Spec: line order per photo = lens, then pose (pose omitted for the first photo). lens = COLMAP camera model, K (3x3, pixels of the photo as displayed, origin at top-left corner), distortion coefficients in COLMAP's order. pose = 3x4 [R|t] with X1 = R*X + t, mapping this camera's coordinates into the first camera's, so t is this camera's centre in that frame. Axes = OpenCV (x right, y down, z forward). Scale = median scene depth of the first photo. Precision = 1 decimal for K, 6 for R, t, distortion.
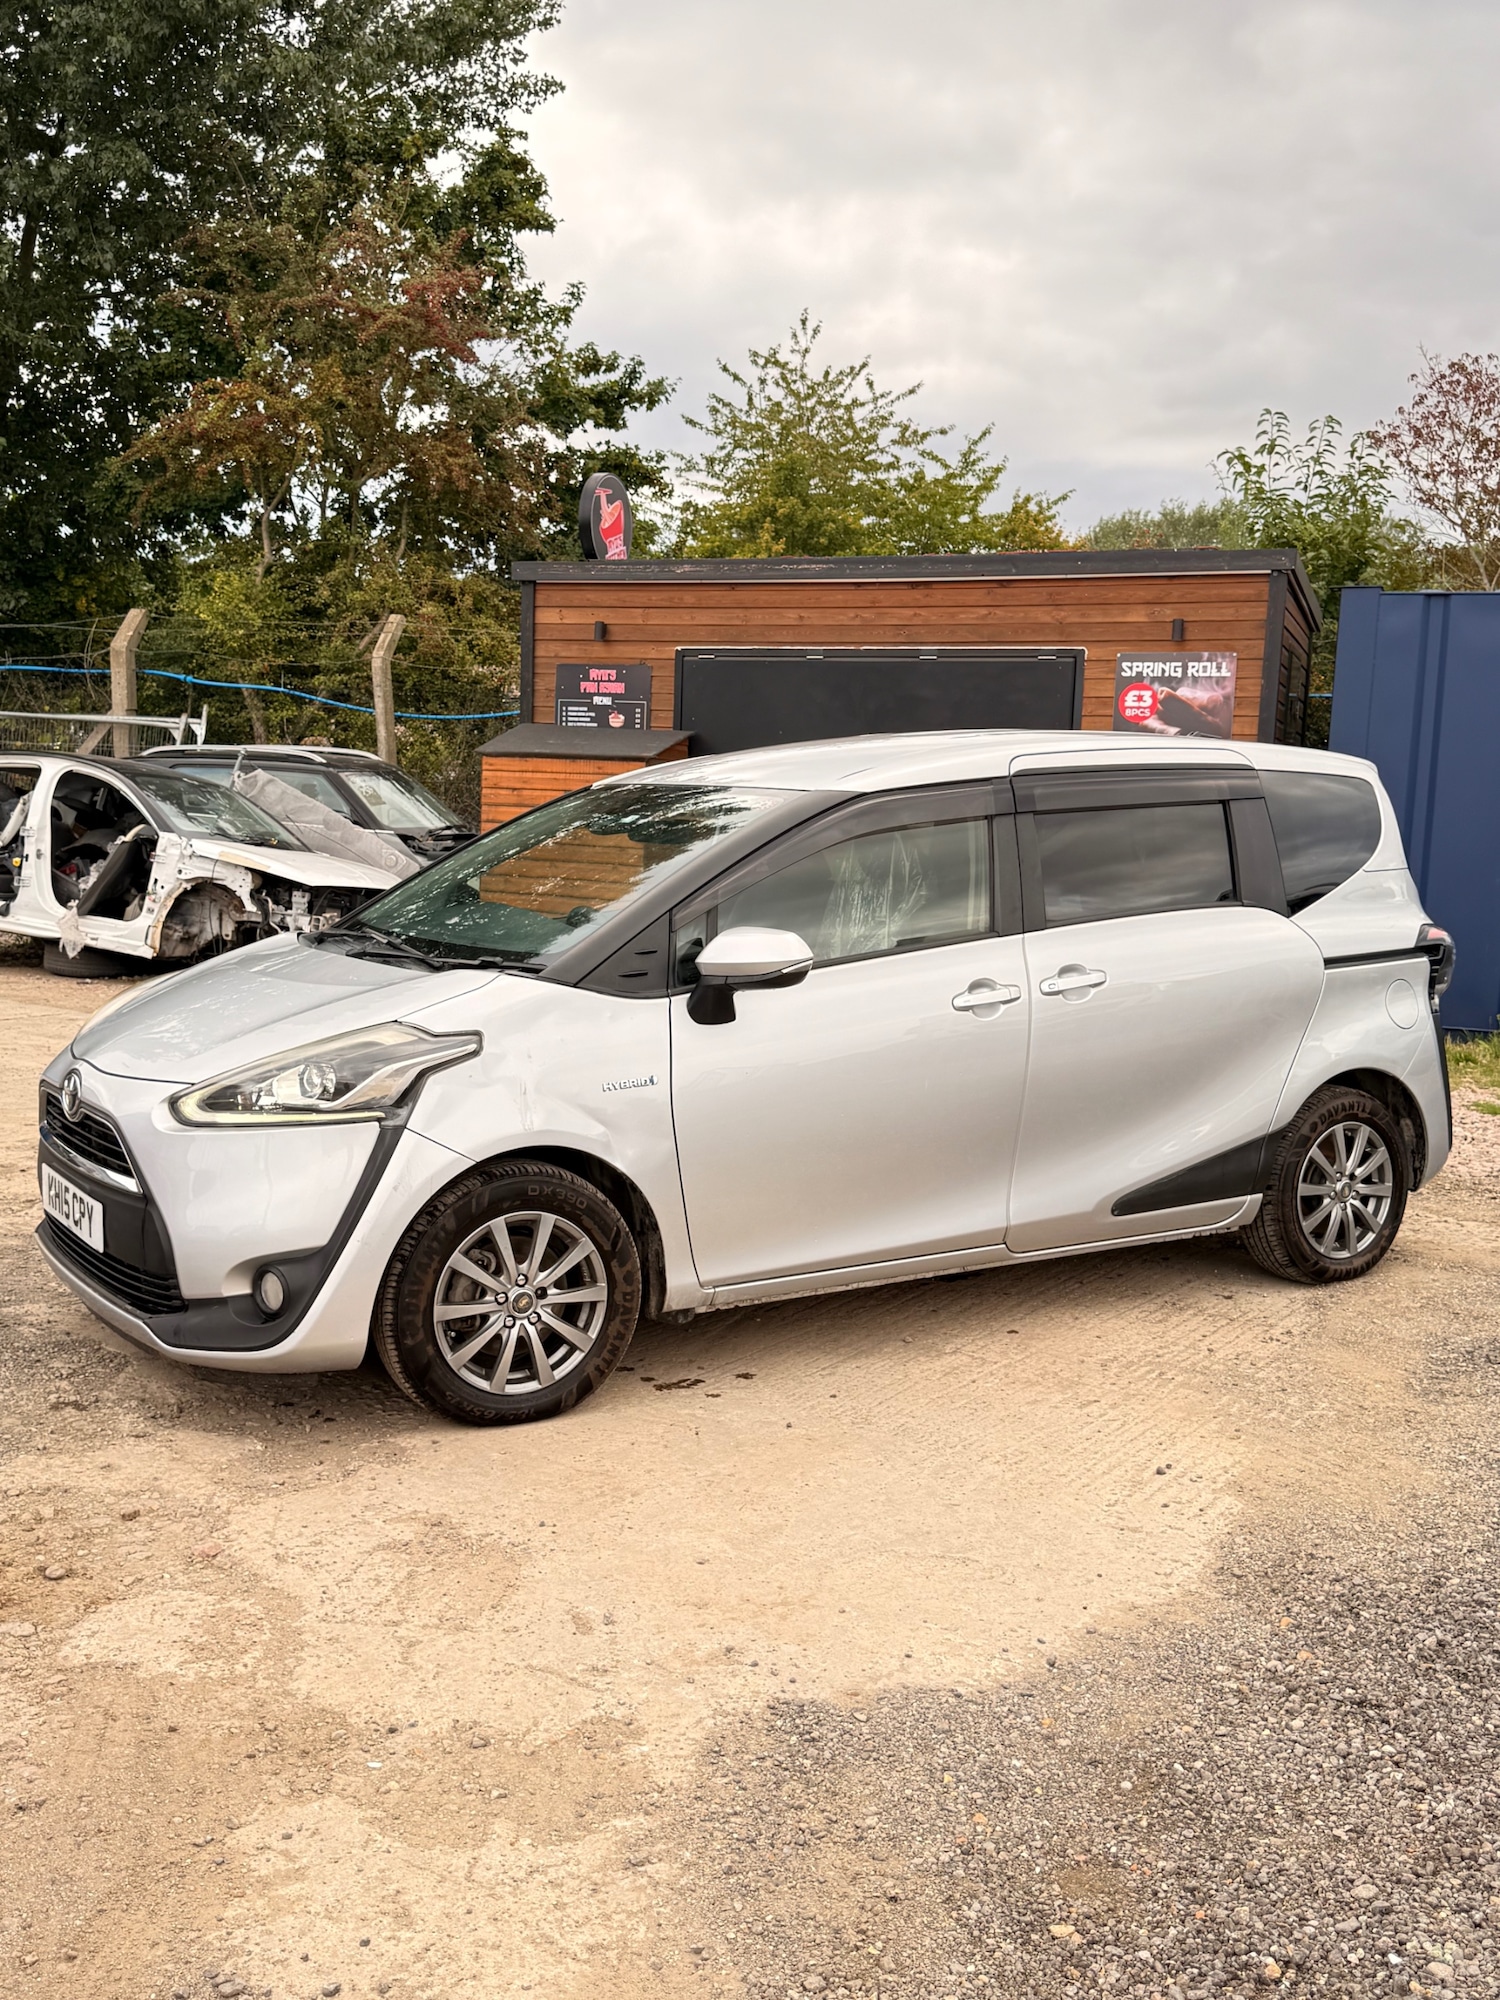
lens RADIAL K [[1912.4, 0, 743.9], [0, 1912.4, 997.8], [0, 0, 1]] dist [0.190551, -0.421450]
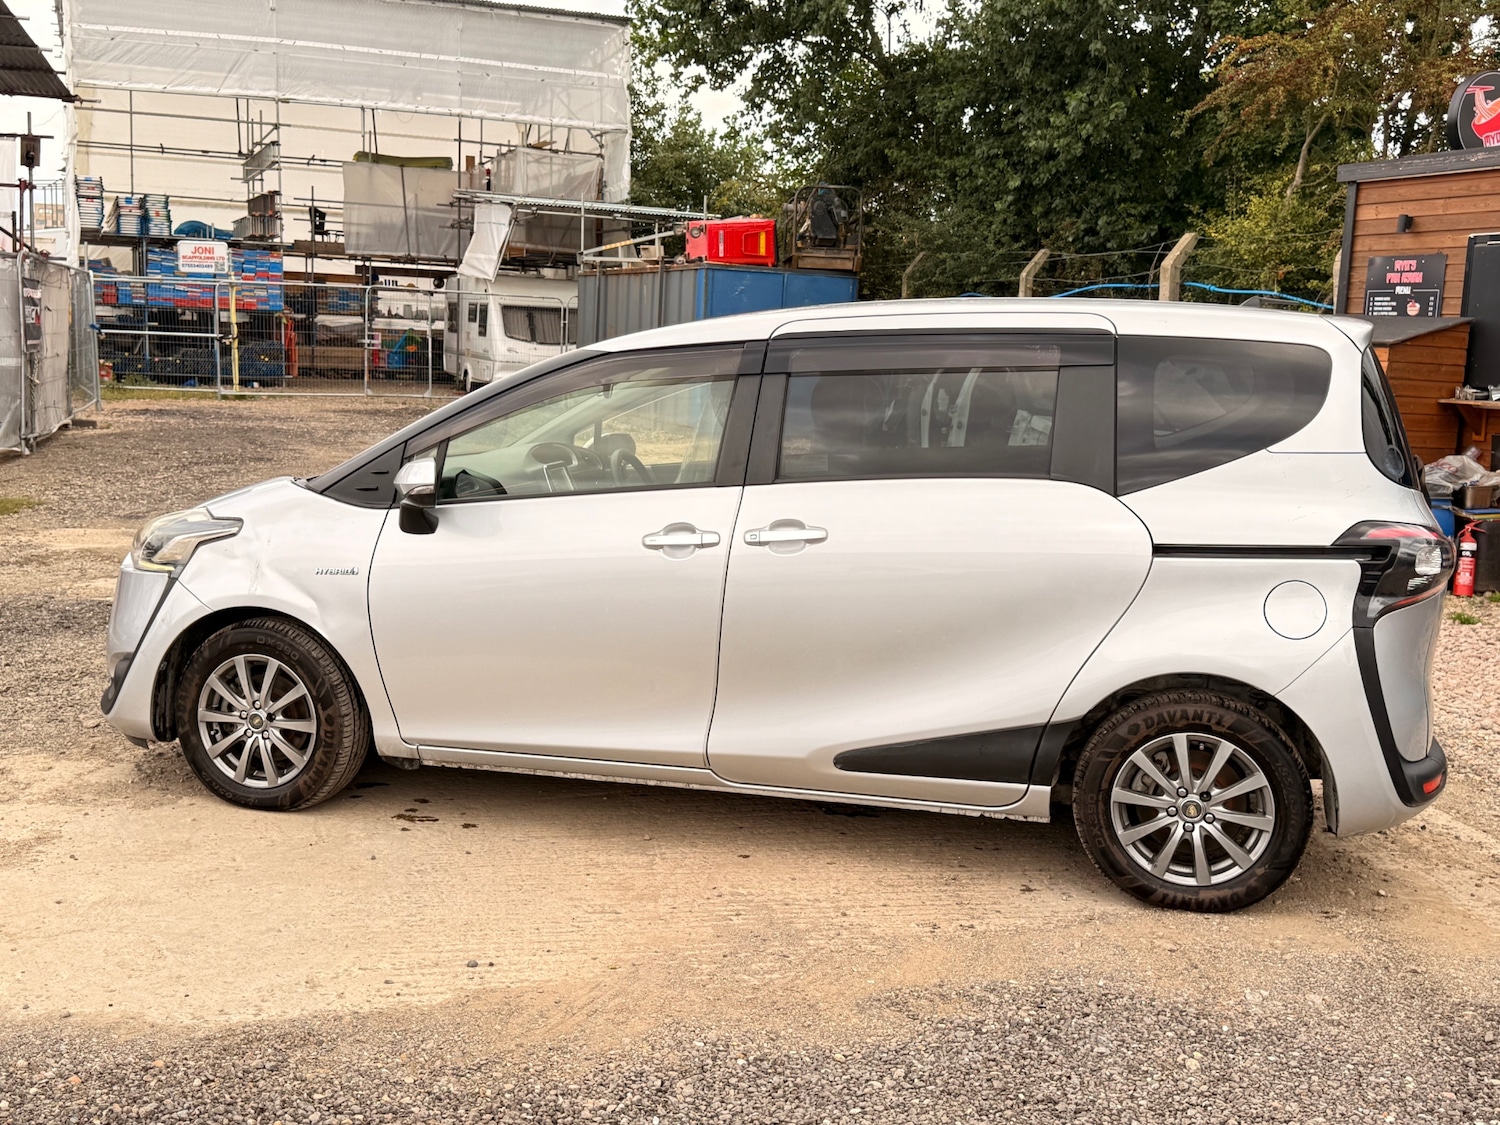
lens RADIAL K [[1540.6, 0, 750.0], [0, 1540.6, 562.5], [0, 0, 1]] dist [0.192465, -0.419107]
pose [[0.689056, 0.095689, -0.718363, 0.702436], [-0.094173, 0.994663, 0.042162, -0.025233], [0.718563, 0.038598, 0.694390, 0.369997]]
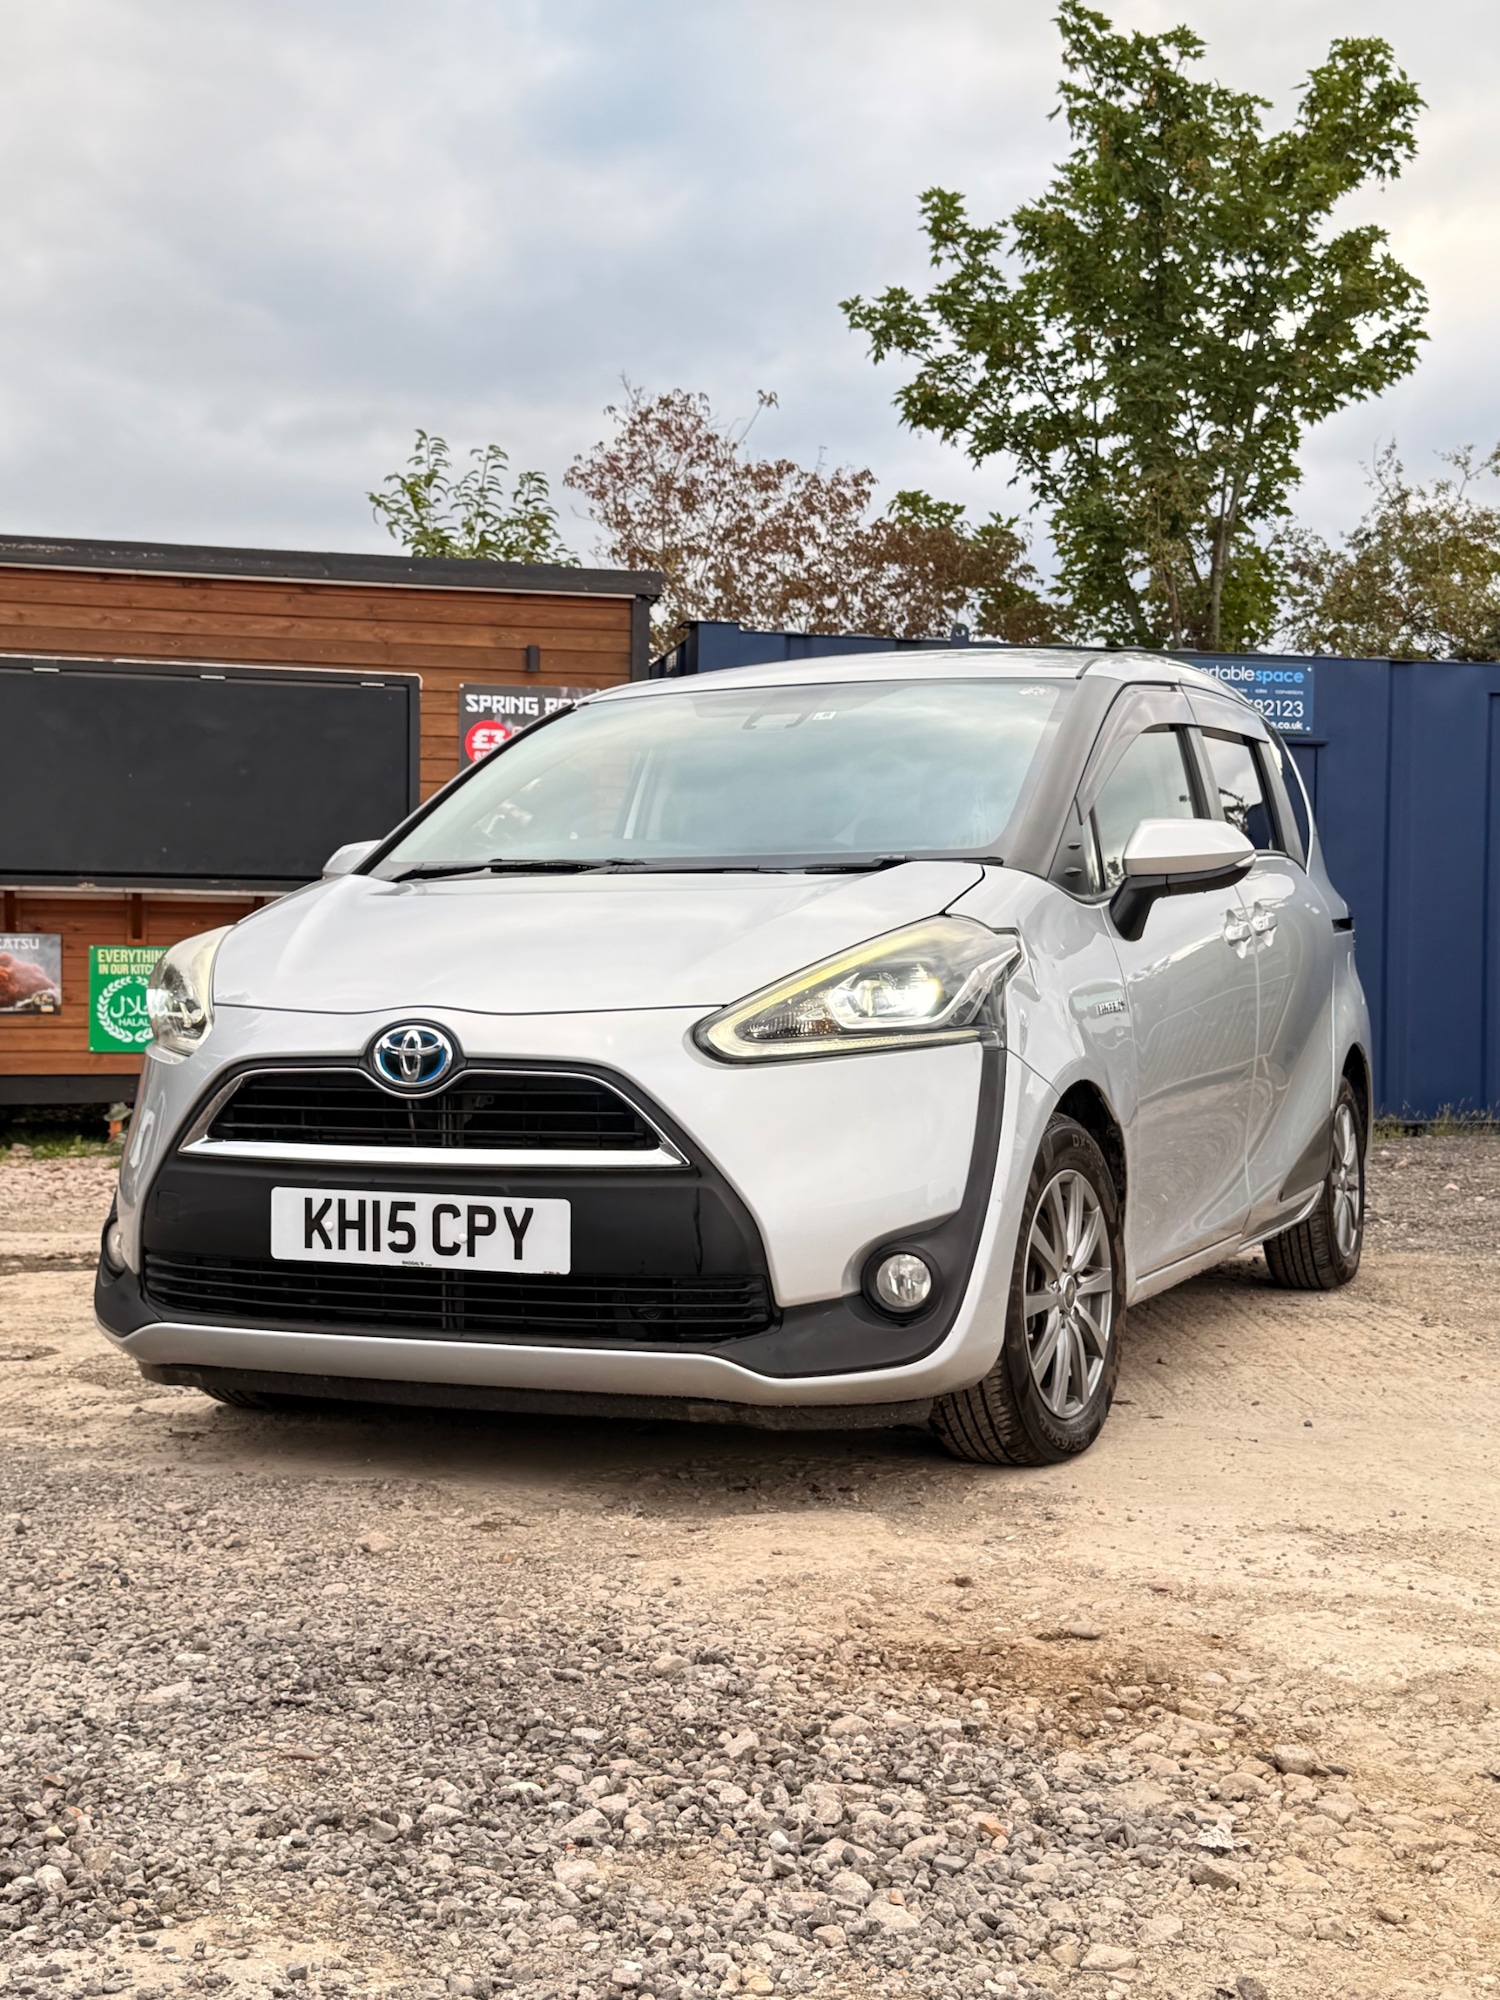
lens RADIAL K [[2425.3, 0, 749.8], [0, 2425.3, 1011.2], [0, 0, 1]] dist [0.211432, -0.467919]
pose [[0.830459, -0.027901, 0.556380, -0.576169], [0.080212, 0.994327, -0.069862, 0.081737], [-0.551274, 0.102646, 0.827986, 0.208531]]
